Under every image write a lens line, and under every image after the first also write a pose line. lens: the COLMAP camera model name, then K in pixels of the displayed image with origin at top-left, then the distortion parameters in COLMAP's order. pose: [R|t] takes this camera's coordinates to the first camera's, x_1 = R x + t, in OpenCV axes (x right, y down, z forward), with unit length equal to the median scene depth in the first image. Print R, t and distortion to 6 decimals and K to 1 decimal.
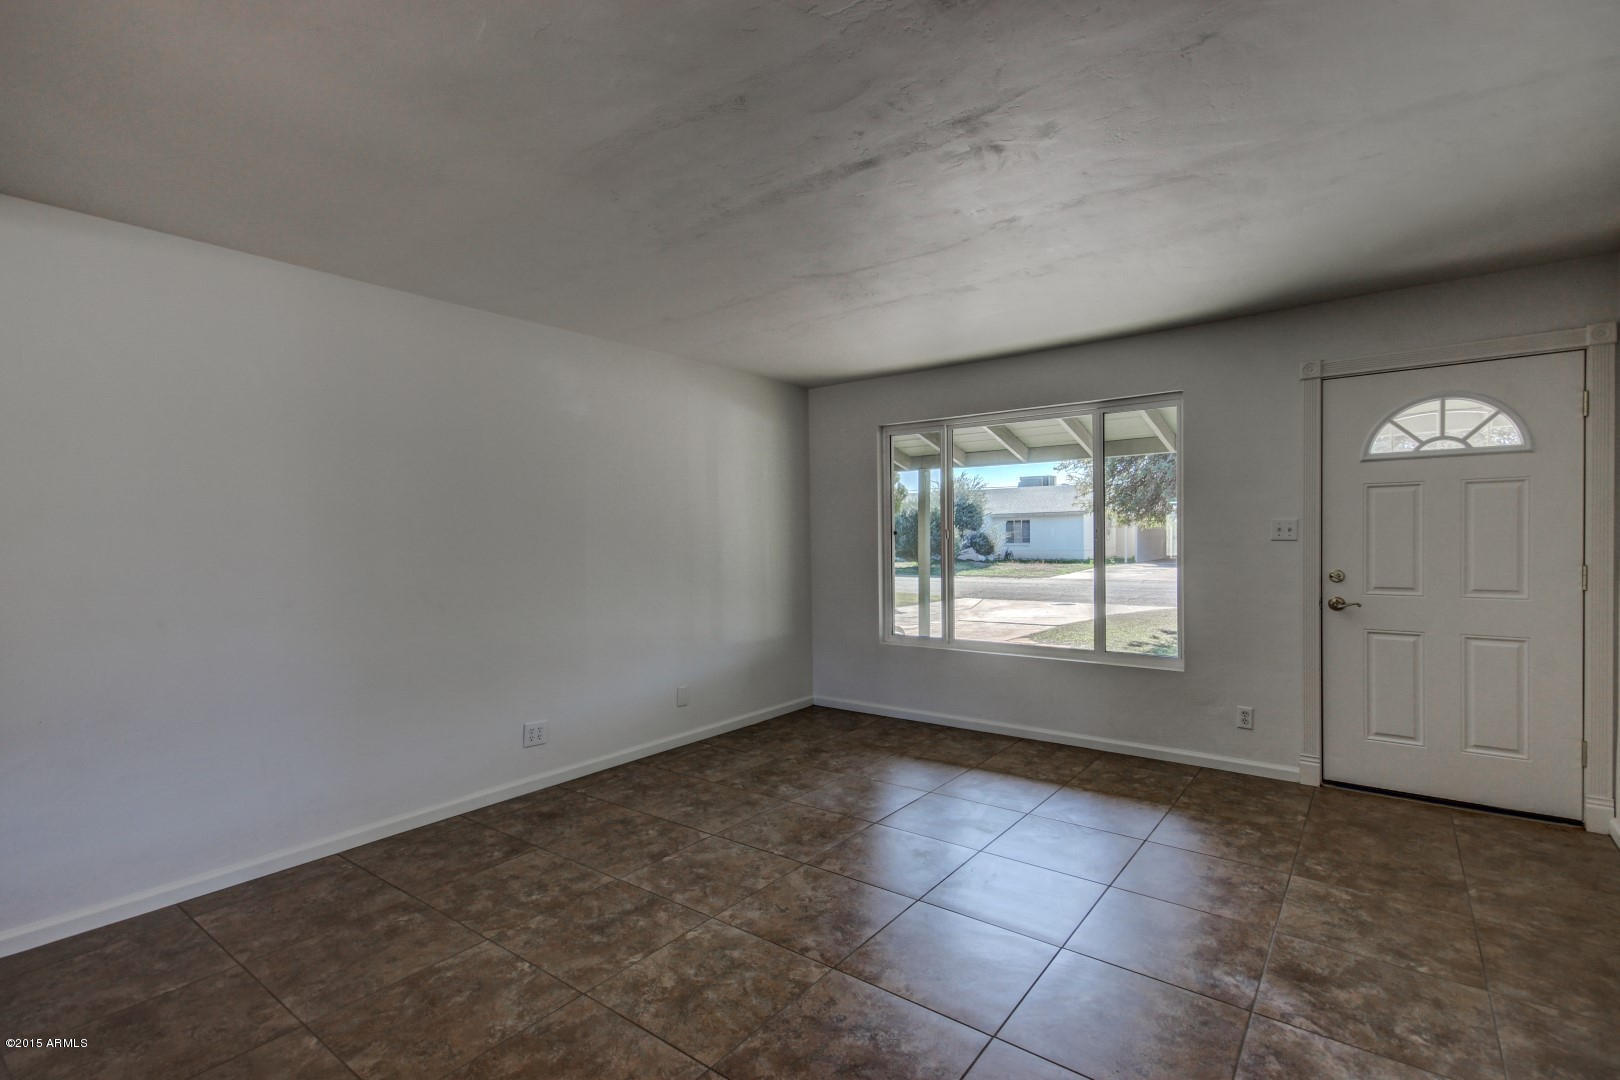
lens RADIAL K [[726.3, 0, 810.0], [0, 726.3, 540.0], [0, 0, 1]] dist [0.007652, -0.000190]
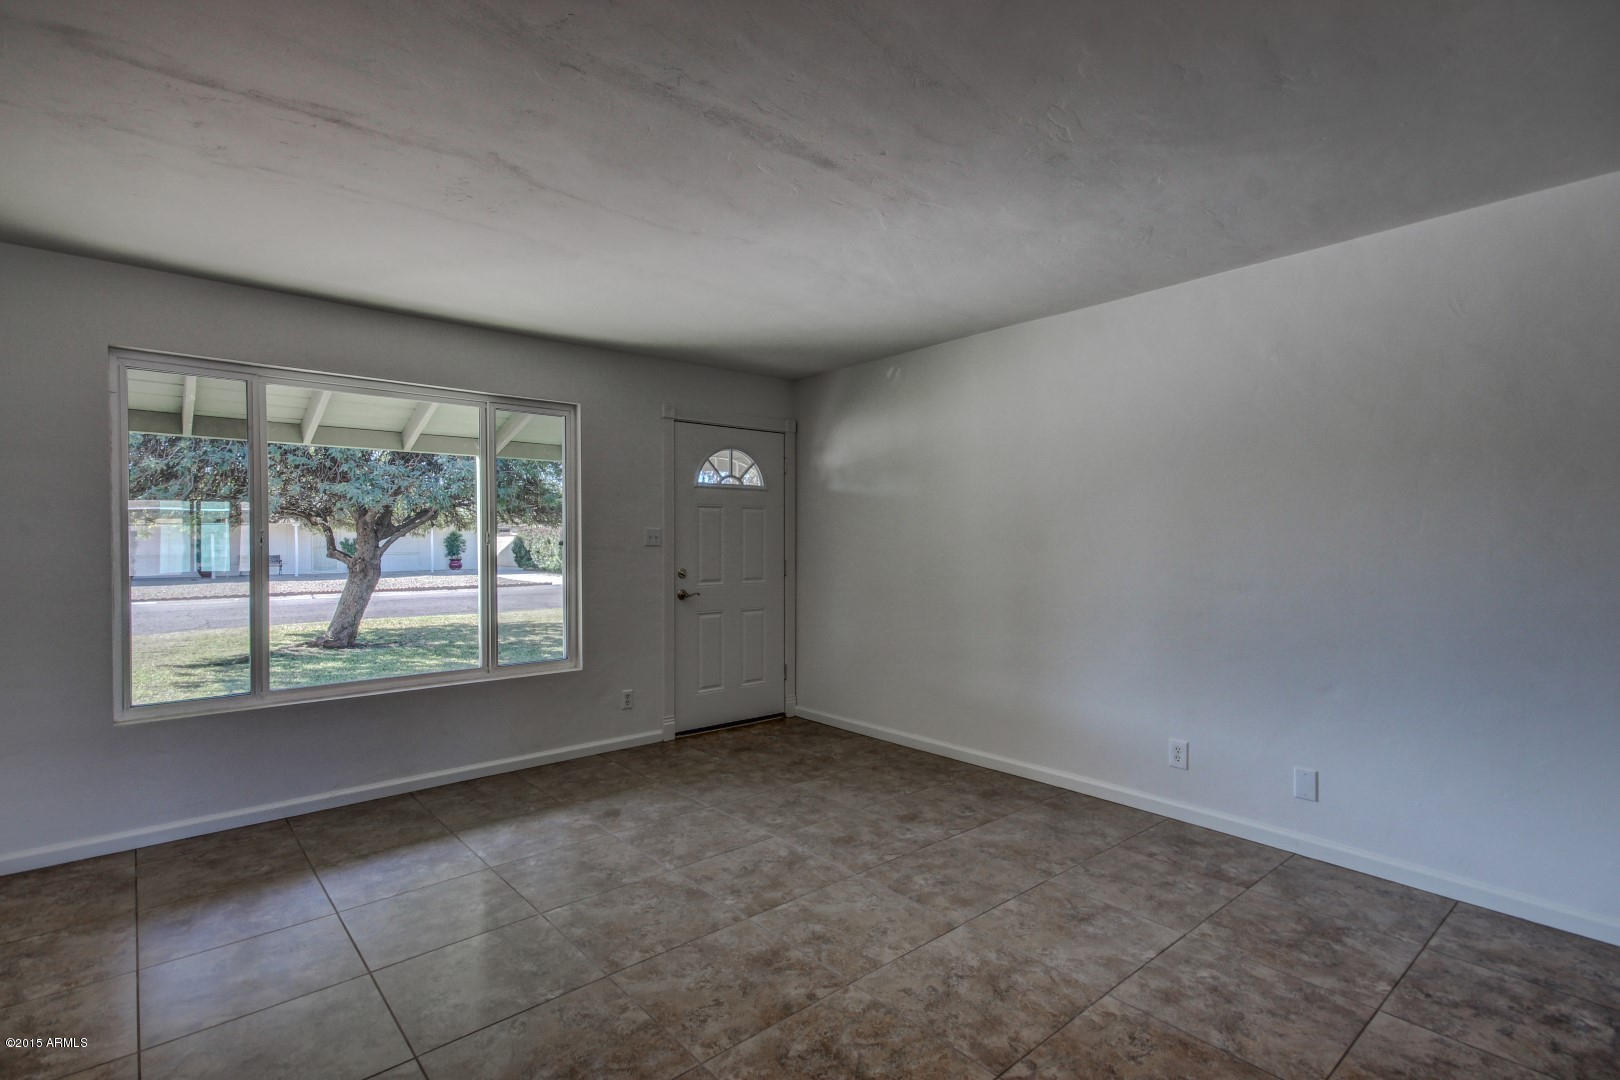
lens RADIAL K [[768.6, 0, 816.8], [0, 768.6, 542.4], [0, 0, 1]] dist [0.016987, 0.000510]
pose [[0.207657, 0.006259, 0.978182, -0.610686], [0.004490, 0.999963, -0.007352, 0.005540], [-0.978191, 0.005919, 0.207621, 0.511883]]
